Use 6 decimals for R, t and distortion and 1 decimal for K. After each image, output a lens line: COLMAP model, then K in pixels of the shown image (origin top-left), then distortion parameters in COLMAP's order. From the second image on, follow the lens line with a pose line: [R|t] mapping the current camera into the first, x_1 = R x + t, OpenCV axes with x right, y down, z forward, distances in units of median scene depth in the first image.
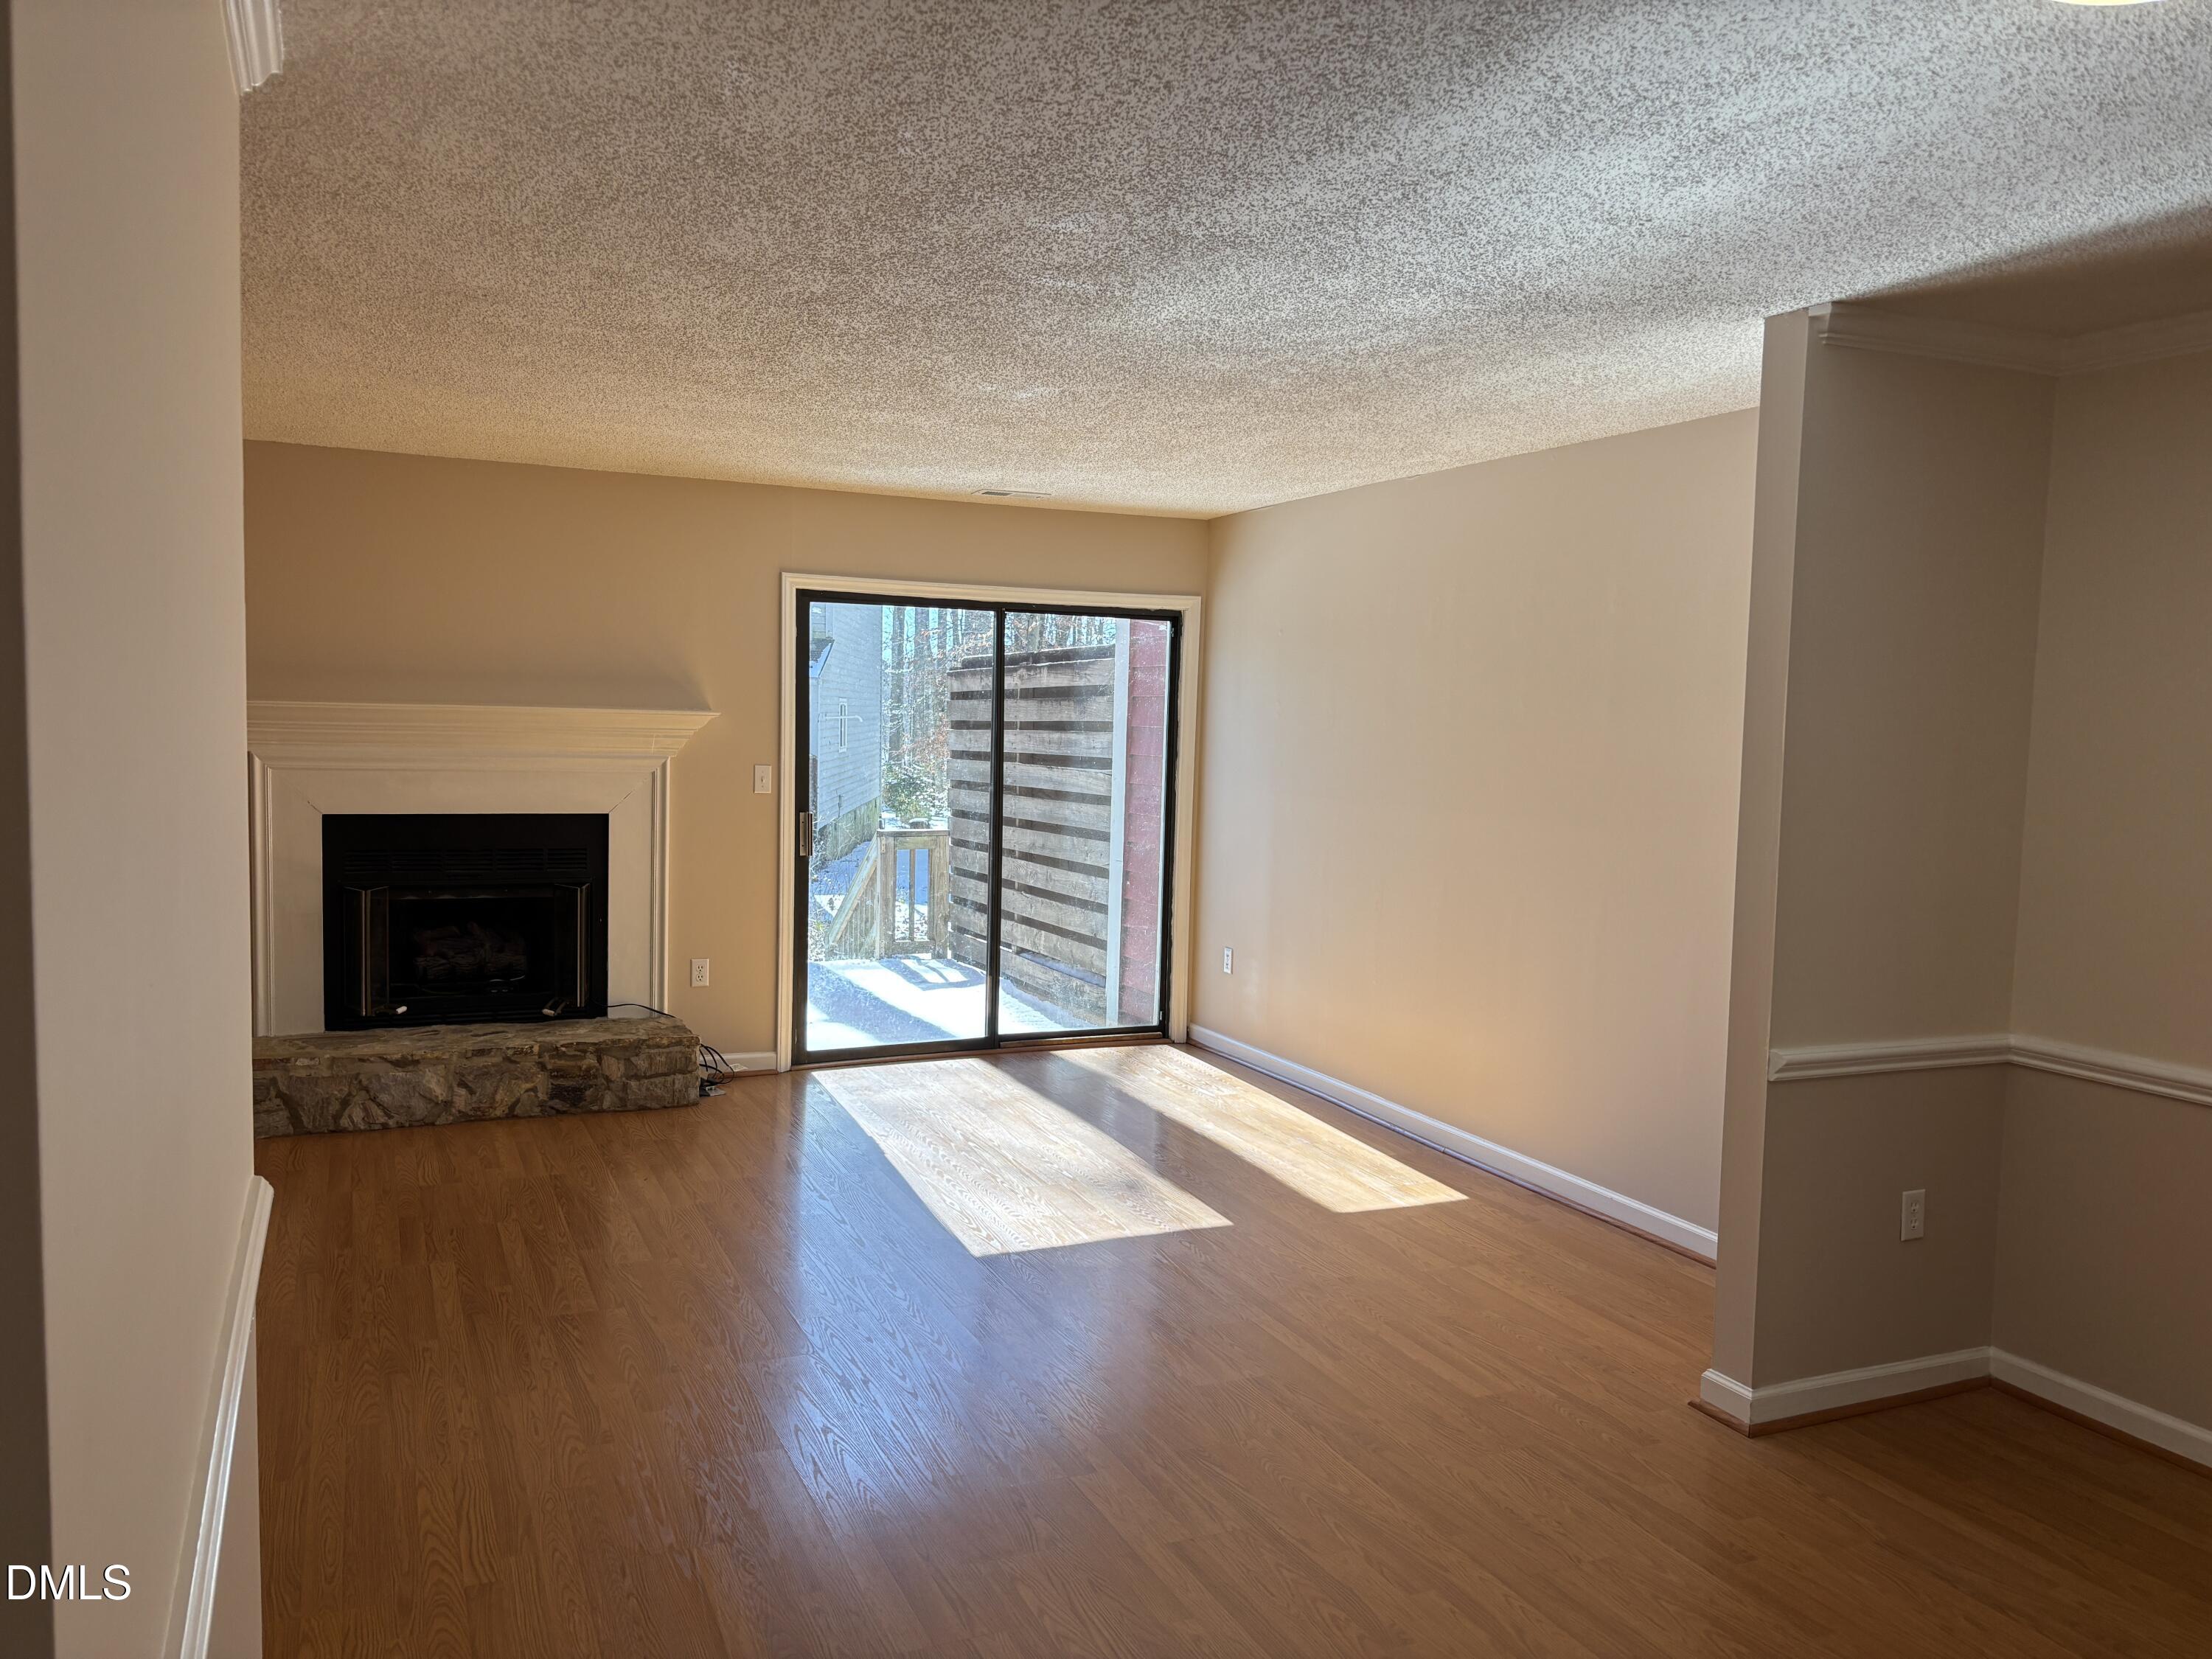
lens RADIAL K [[1663.6, 0, 1104.9], [0, 1663.6, 849.1], [0, 0, 1]] dist [0.030108, -0.017345]
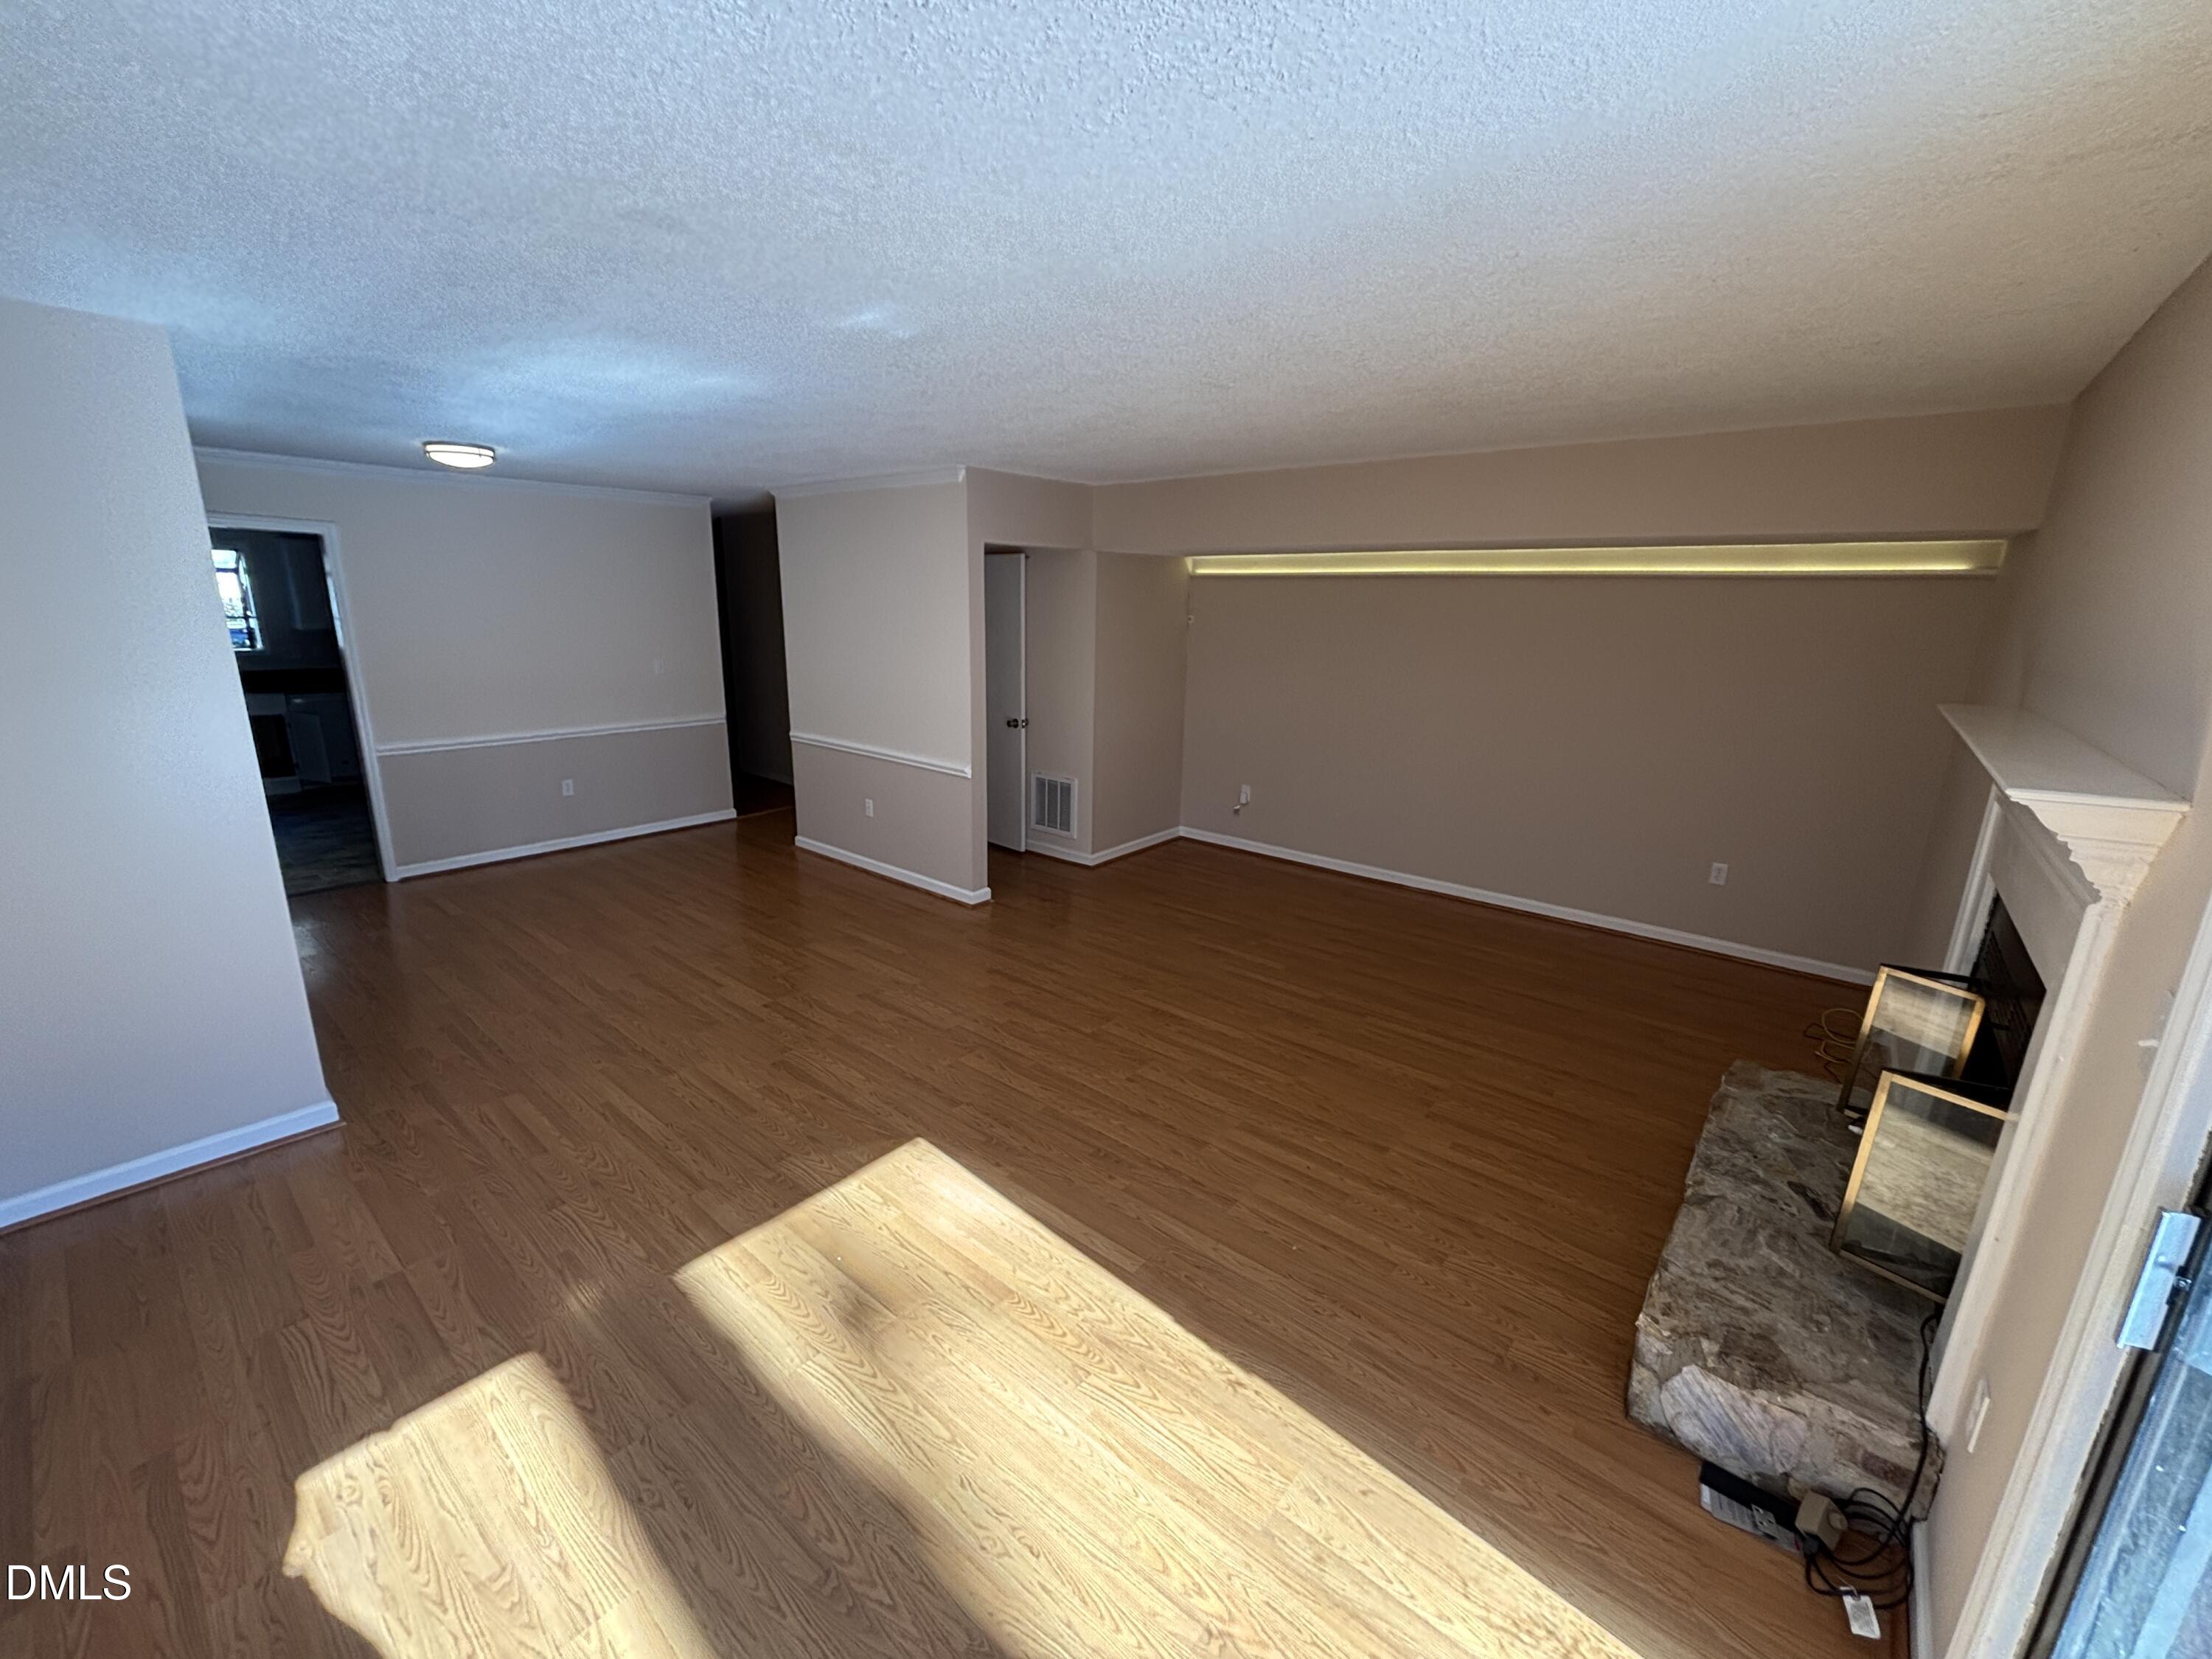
lens RADIAL K [[891.6, 0, 1107.4], [0, 891.6, 819.1], [0, 0, 1]] dist [0.006857, -0.000310]
pose [[-0.899367, 0.063750, -0.432522, 0.044609], [-0.076236, 0.951287, 0.298732, -0.133035], [0.430496, 0.301643, -0.850696, 1.181173]]
